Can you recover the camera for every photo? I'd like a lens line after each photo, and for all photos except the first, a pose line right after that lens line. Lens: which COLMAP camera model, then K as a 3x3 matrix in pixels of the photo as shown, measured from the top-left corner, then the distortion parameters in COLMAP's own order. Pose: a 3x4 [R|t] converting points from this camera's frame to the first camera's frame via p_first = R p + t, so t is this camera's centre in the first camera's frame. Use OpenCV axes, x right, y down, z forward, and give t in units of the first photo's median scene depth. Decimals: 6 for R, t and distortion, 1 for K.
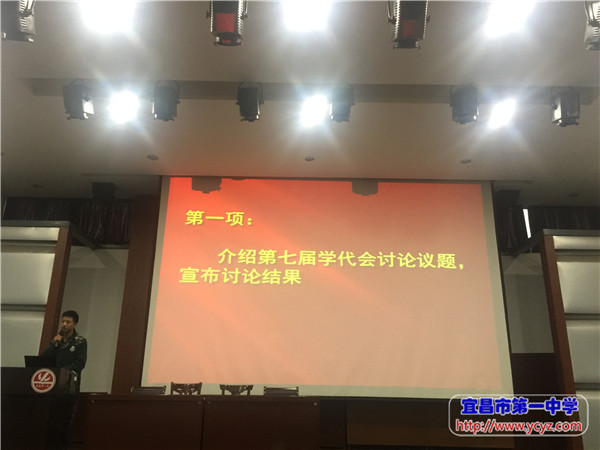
lens RADIAL K [[513.5, 0, 300.0], [0, 513.5, 225.0], [0, 0, 1]] dist [0.095278, -0.123410]
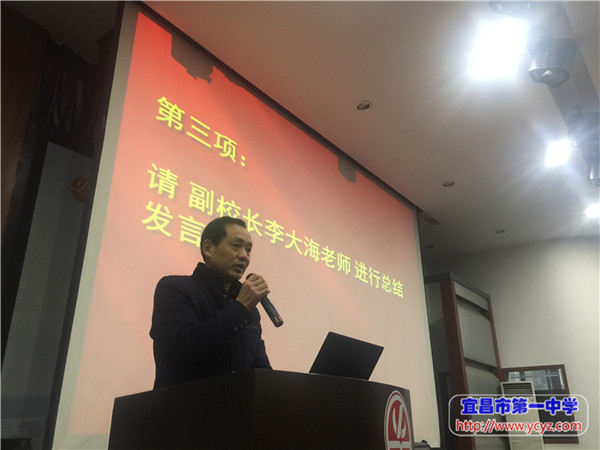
lens RADIAL K [[514.3, 0, 294.5], [0, 514.3, 222.5], [0, 0, 1]] dist [0.090446, -0.112102]
pose [[0.607860, 0.284346, 0.741386, -0.521454], [-0.226127, 0.957012, -0.181645, 0.175099], [-0.761165, -0.057233, 0.646028, 0.605026]]
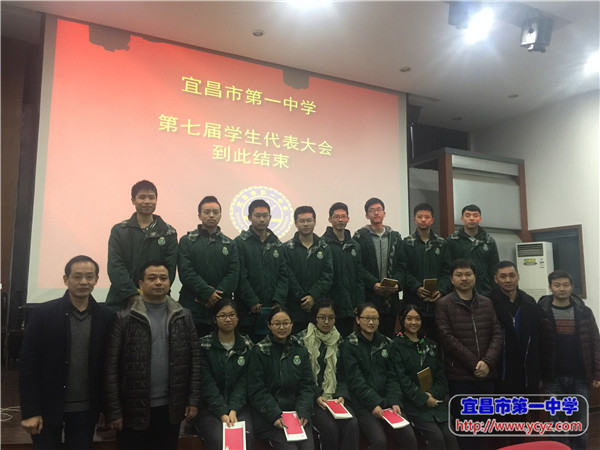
lens RADIAL K [[514.3, 0, 294.5], [0, 514.3, 222.5], [0, 0, 1]] dist [0.090446, -0.112102]
pose [[0.896941, 0.047468, 0.439594, -0.289386], [-0.127566, 0.979724, 0.154493, 0.036247], [-0.423347, -0.194648, 0.884810, 0.158505]]
